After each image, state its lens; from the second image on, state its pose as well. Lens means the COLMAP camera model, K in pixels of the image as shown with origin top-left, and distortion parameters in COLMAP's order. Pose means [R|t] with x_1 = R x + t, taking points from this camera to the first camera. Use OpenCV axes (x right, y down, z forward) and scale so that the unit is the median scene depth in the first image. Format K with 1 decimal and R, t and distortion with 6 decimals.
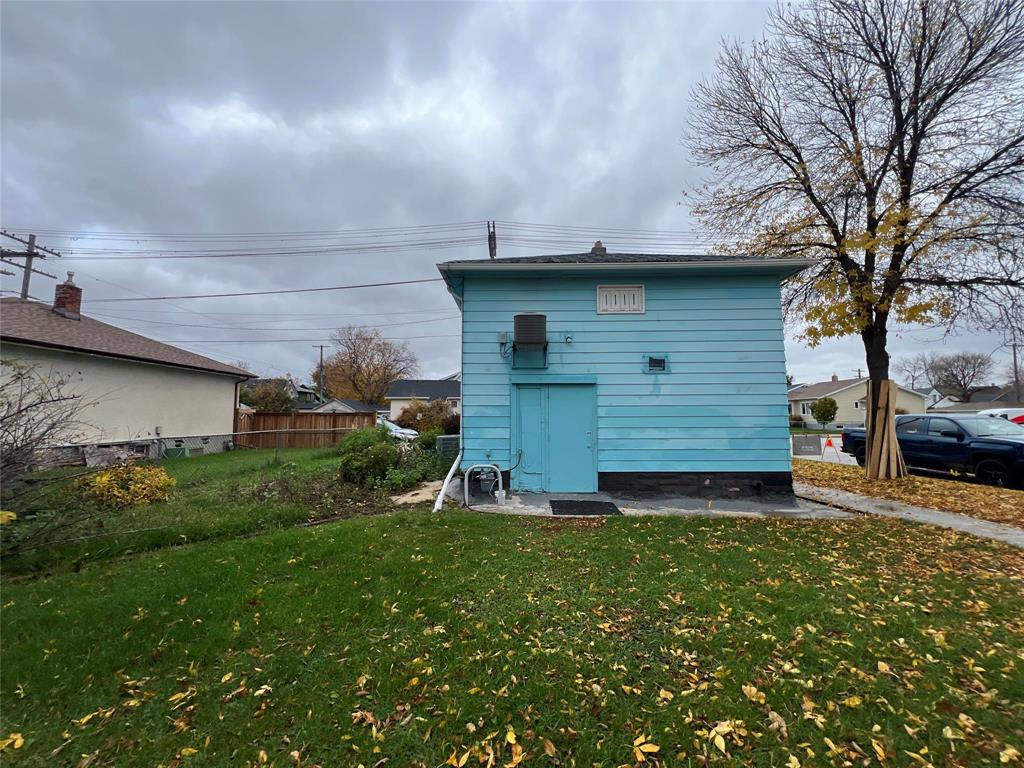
lens RADIAL K [[408.0, 0, 511.6], [0, 408.0, 381.1], [0, 0, 1]] dist [-0.002059, 0.000144]
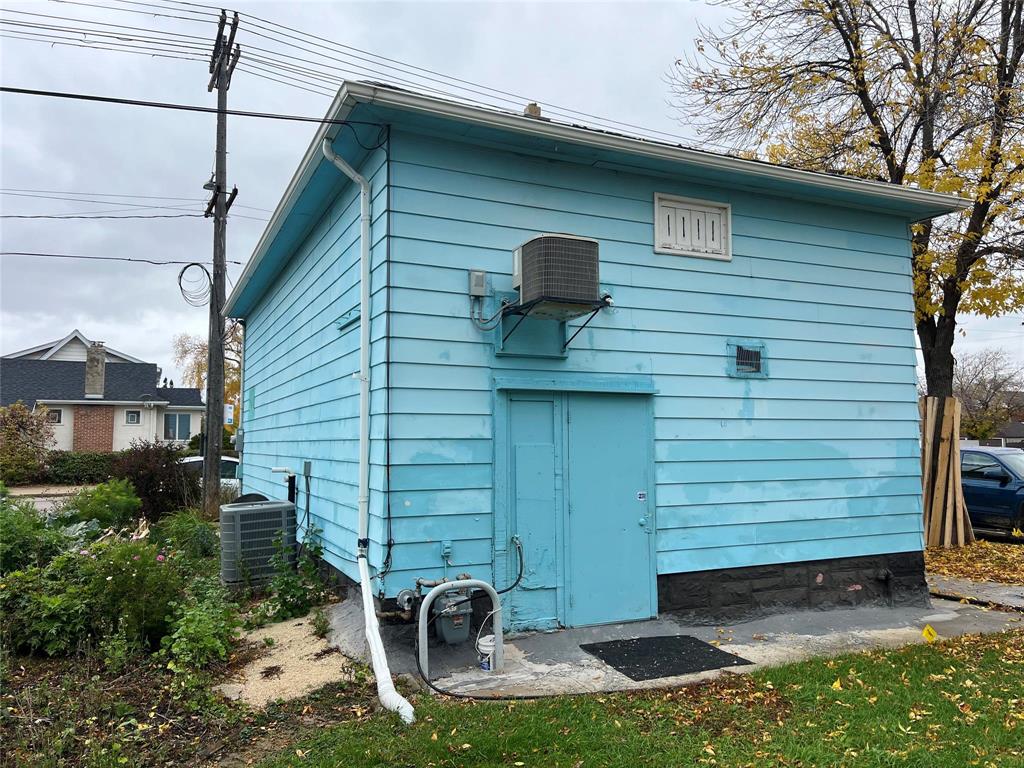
lens RADIAL K [[768.6, 0, 513.8], [0, 768.6, 386.5], [0, 0, 1]] dist [0.042171, -0.041792]
pose [[0.896568, 0.030505, 0.441855, -0.352959], [-0.037676, 0.999262, 0.007463, -0.003910], [-0.441301, -0.023338, 0.897056, 0.244329]]
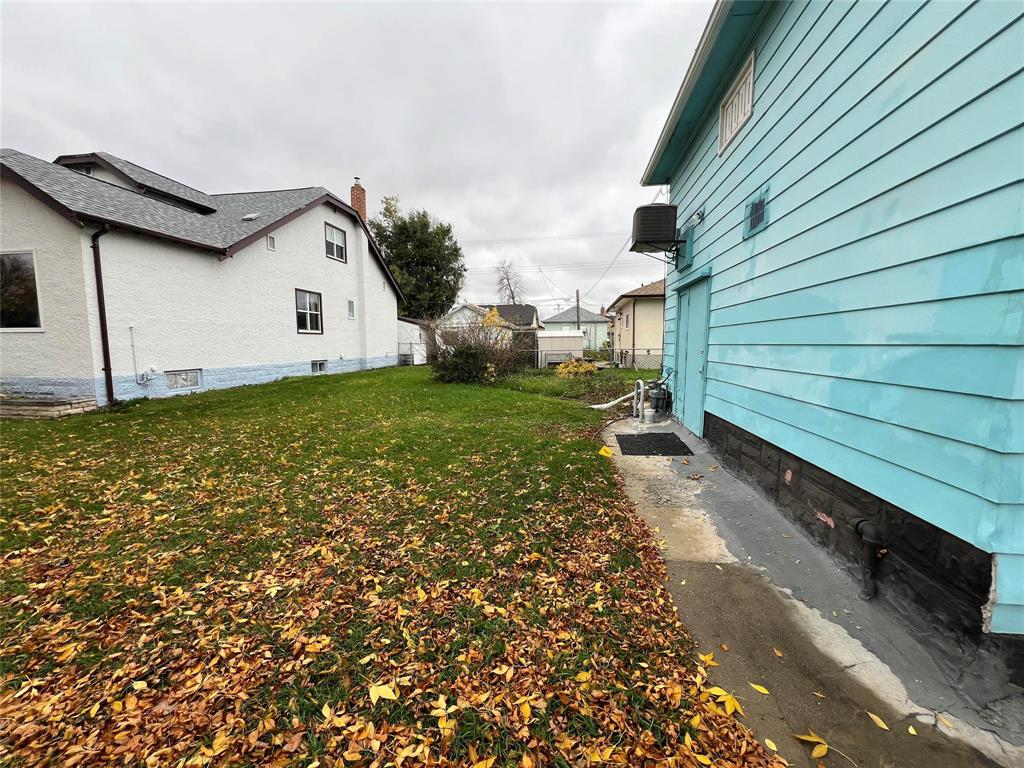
lens RADIAL K [[408.0, 0, 513.1], [0, 408.0, 384.4], [0, 0, 1]] dist [-0.002059, 0.000144]
pose [[-0.127811, 0.102844, -0.986452, 0.897347], [0.089499, 0.991747, 0.091800, 0.089413], [0.987752, -0.076554, -0.135961, 0.767880]]
